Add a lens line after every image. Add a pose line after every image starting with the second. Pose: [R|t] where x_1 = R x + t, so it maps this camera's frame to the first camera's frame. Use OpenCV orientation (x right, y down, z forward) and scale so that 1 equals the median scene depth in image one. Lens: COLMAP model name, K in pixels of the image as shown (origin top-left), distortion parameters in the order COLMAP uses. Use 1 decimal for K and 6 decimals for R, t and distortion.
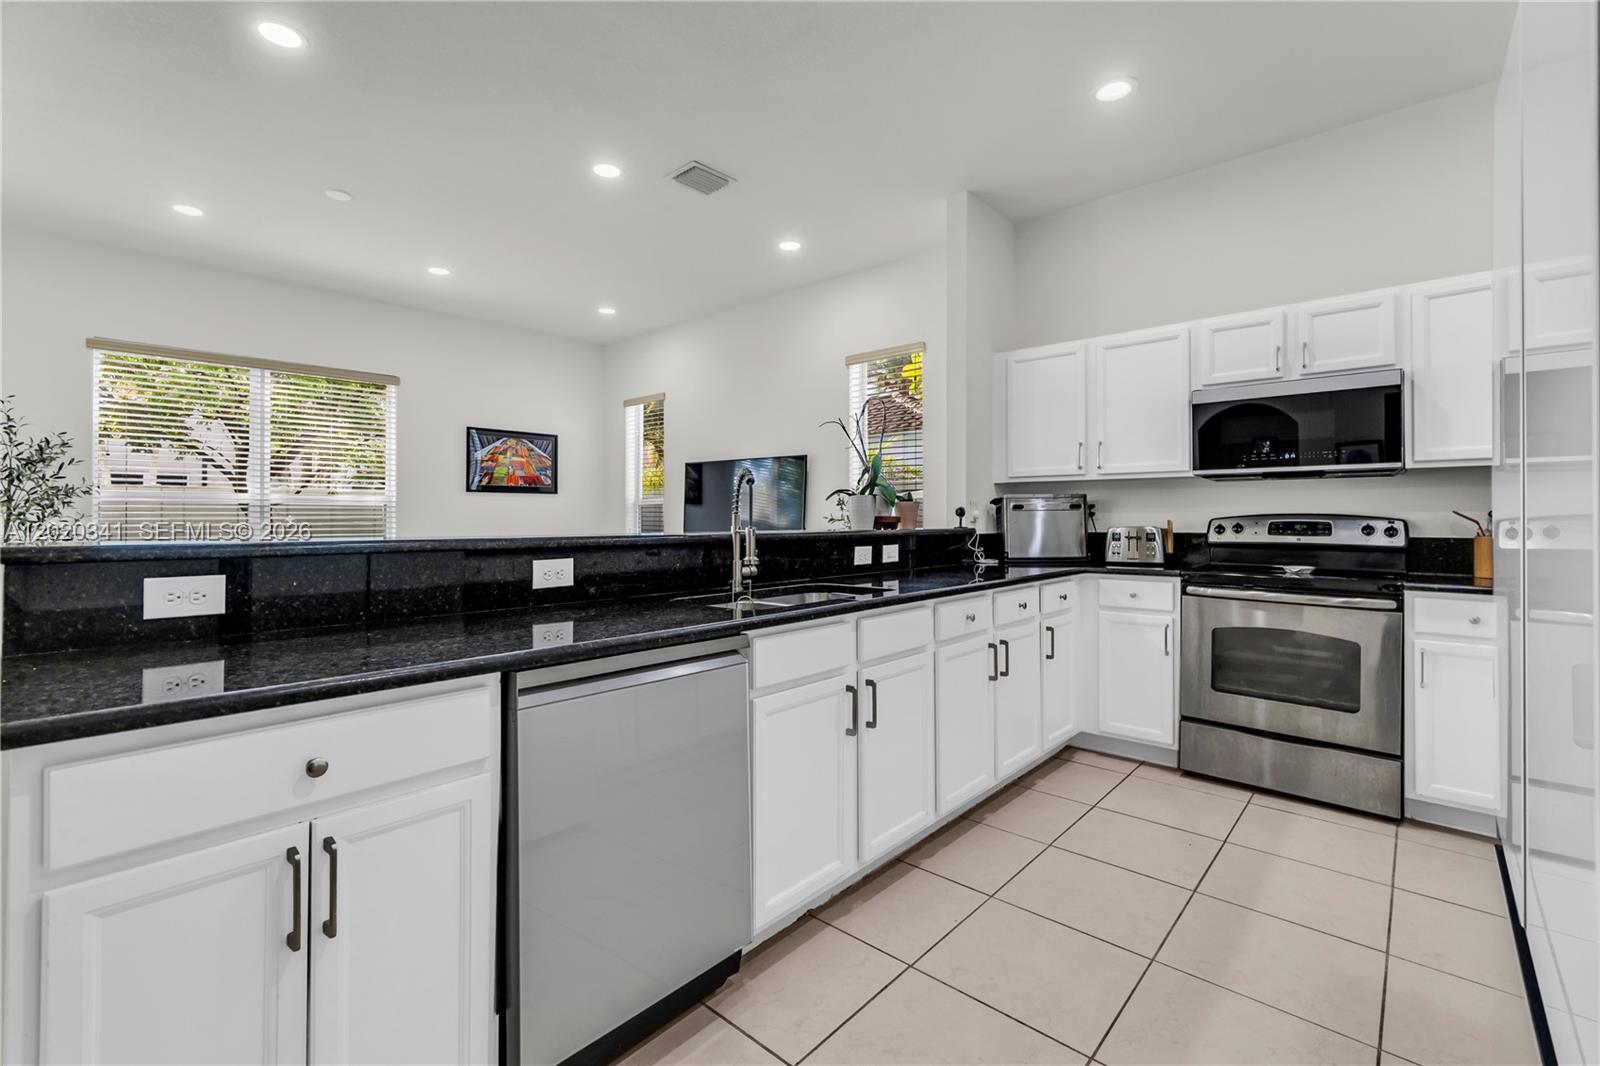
lens RADIAL K [[697.2, 0, 797.8], [0, 697.2, 516.5], [0, 0, 1]] dist [-0.011231, 0.002848]
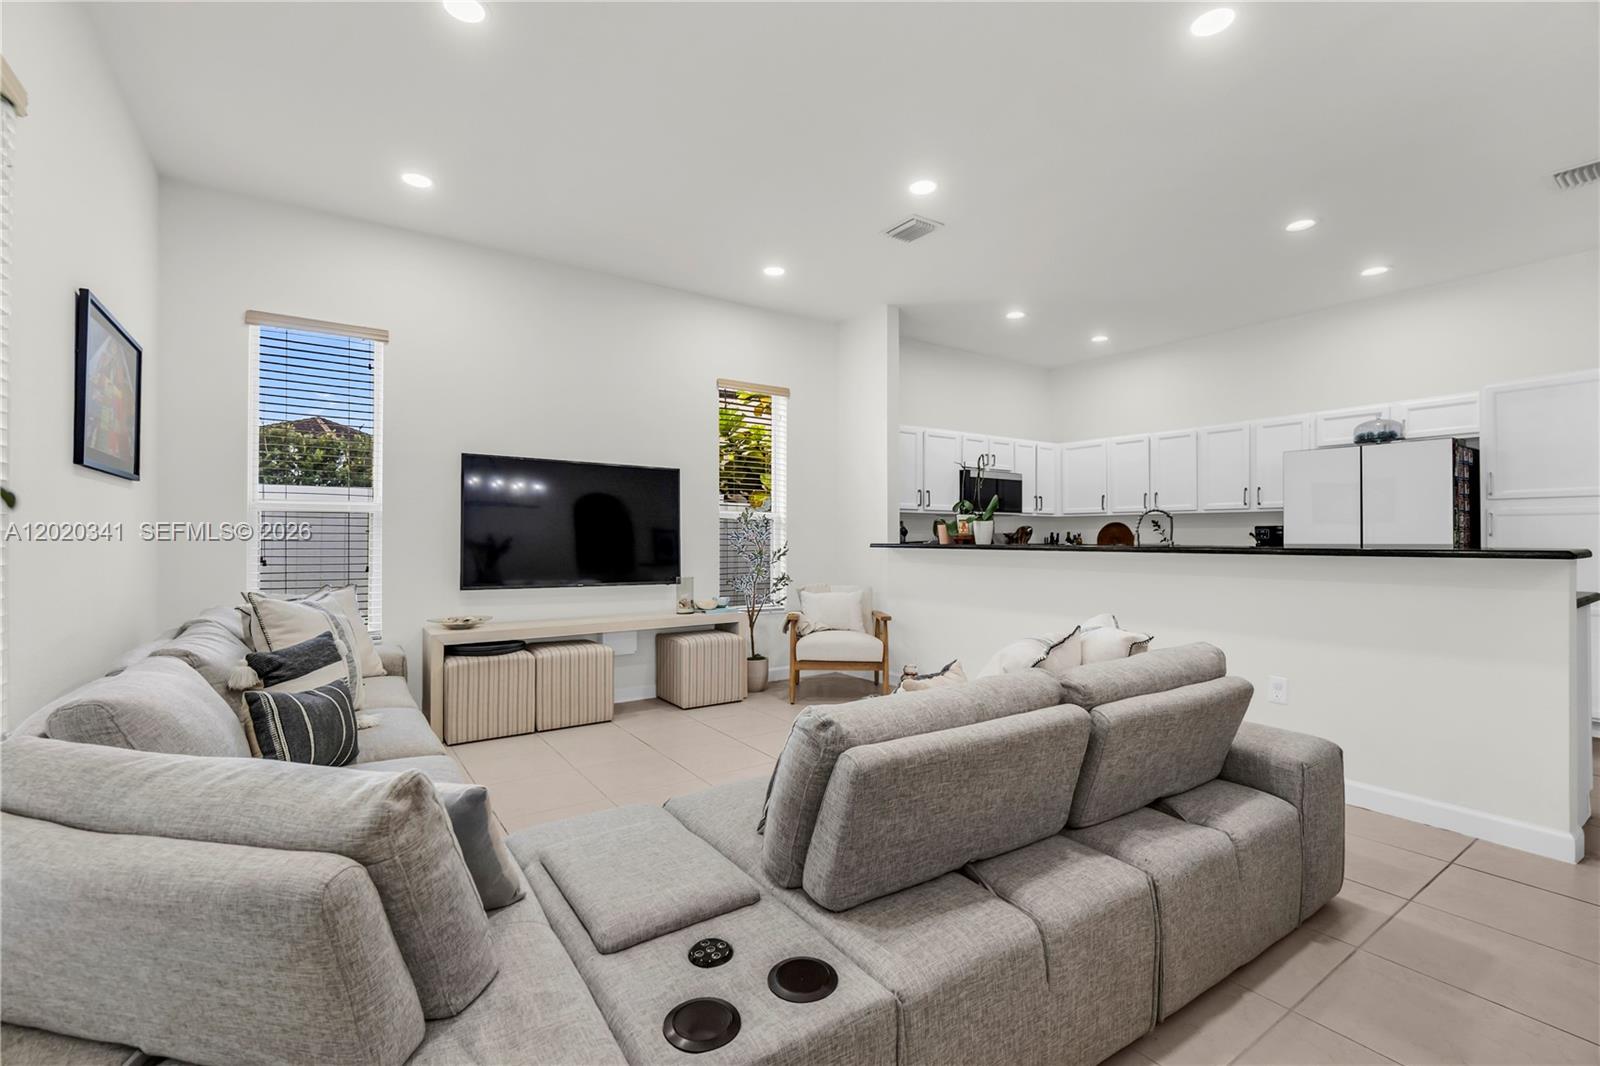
lens RADIAL K [[697.2, 0, 775.3], [0, 697.2, 544.9], [0, 0, 1]] dist [-0.011231, 0.002848]
pose [[0.244369, -0.010620, 0.969624, -1.413976], [-0.004153, 0.999919, 0.011998, 0.006220], [-0.969673, -0.006959, 0.244305, 1.035679]]
